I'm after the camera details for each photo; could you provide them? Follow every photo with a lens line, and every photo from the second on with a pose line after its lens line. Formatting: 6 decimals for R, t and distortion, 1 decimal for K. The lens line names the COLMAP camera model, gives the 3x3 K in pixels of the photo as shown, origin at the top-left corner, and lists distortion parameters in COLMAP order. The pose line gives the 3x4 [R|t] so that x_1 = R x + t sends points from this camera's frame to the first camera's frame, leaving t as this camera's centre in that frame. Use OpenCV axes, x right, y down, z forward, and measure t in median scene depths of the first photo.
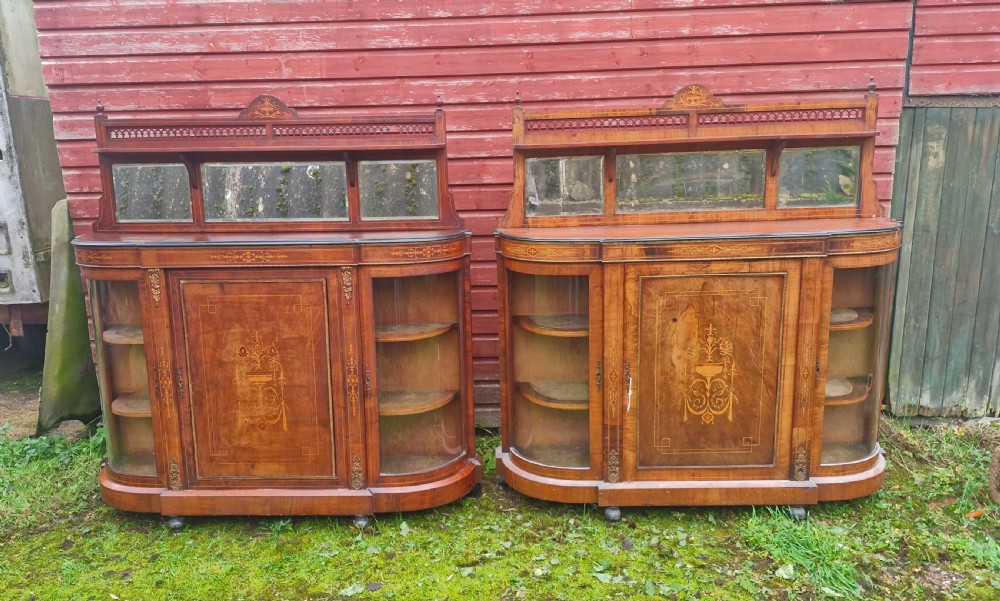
lens RADIAL K [[738.1, 0, 483.7], [0, 738.1, 294.9], [0, 0, 1]] dist [0.098320, -0.114214]
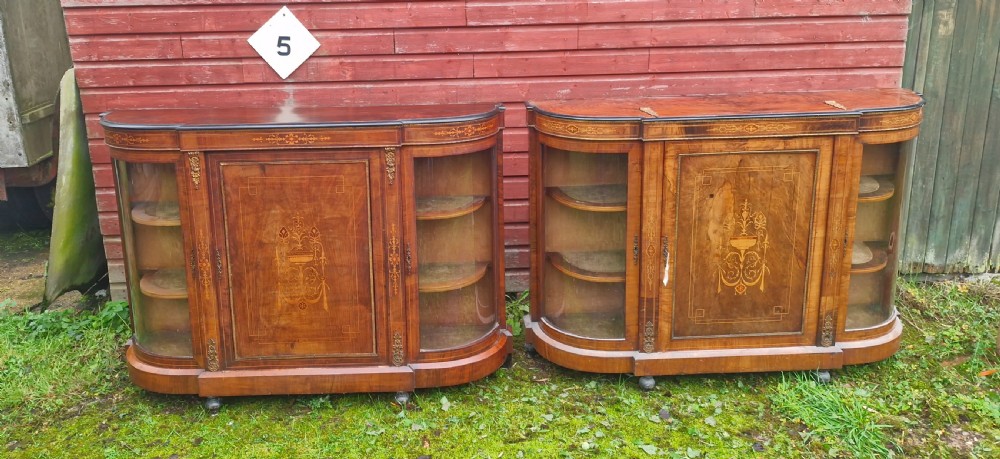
lens RADIAL K [[774.1, 0, 469.5], [0, 774.1, 138.4], [0, 0, 1]] dist [0.096126, -0.114059]
pose [[0.998173, -0.010327, 0.059536, -0.133196], [0.008569, 0.999522, 0.029706, -0.076671], [-0.059815, -0.029142, 0.997784, -0.048149]]
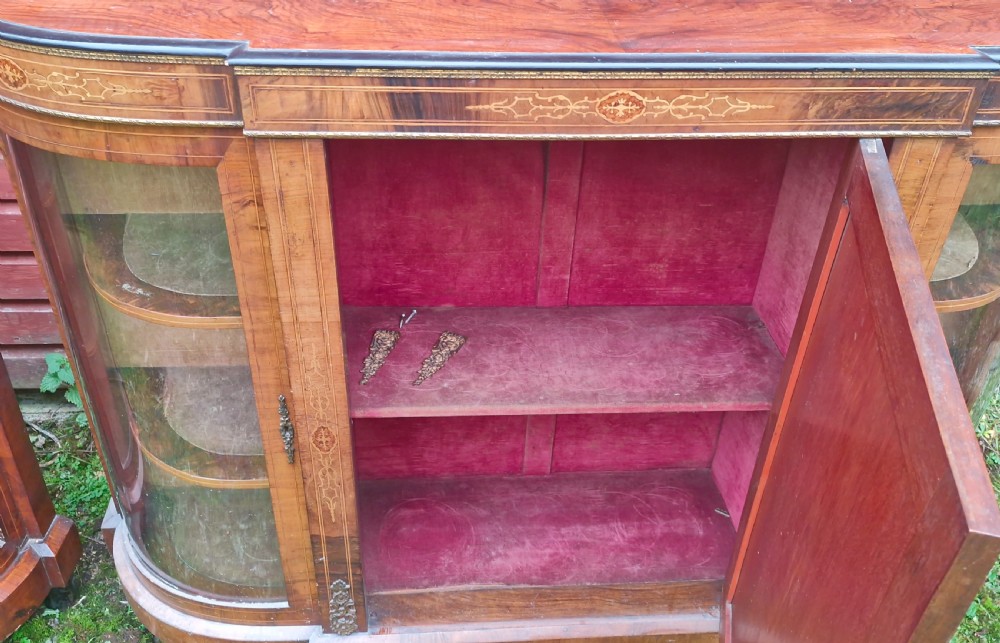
lens RADIAL K [[890.3, 0, 499.3], [0, 890.3, 350.6], [0, 0, 1]] dist [0.084376, -0.100020]
pose [[0.993282, -0.007226, 0.115492, 0.205772], [-0.041564, 0.909167, 0.414352, -0.110134], [-0.107995, -0.416369, 0.902759, 0.603469]]
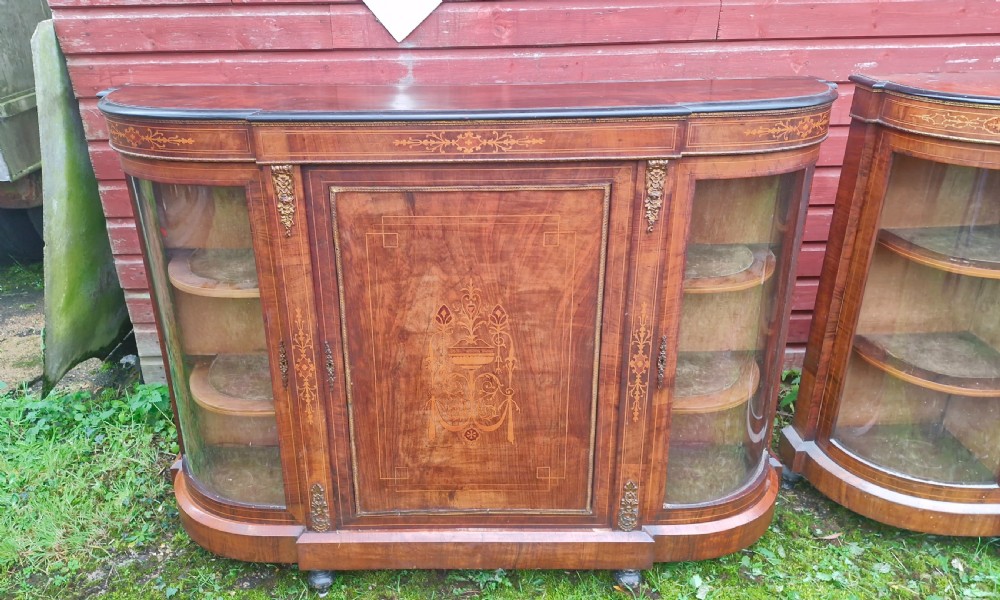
lens RADIAL K [[738.1, 0, 466.7], [0, 738.1, 290.0], [0, 0, 1]] dist [0.098320, -0.114214]
pose [[0.998779, -0.011645, 0.048010, -0.325901], [0.001118, 0.976901, 0.213687, -0.057500], [-0.049390, -0.213373, 0.975722, 0.459930]]
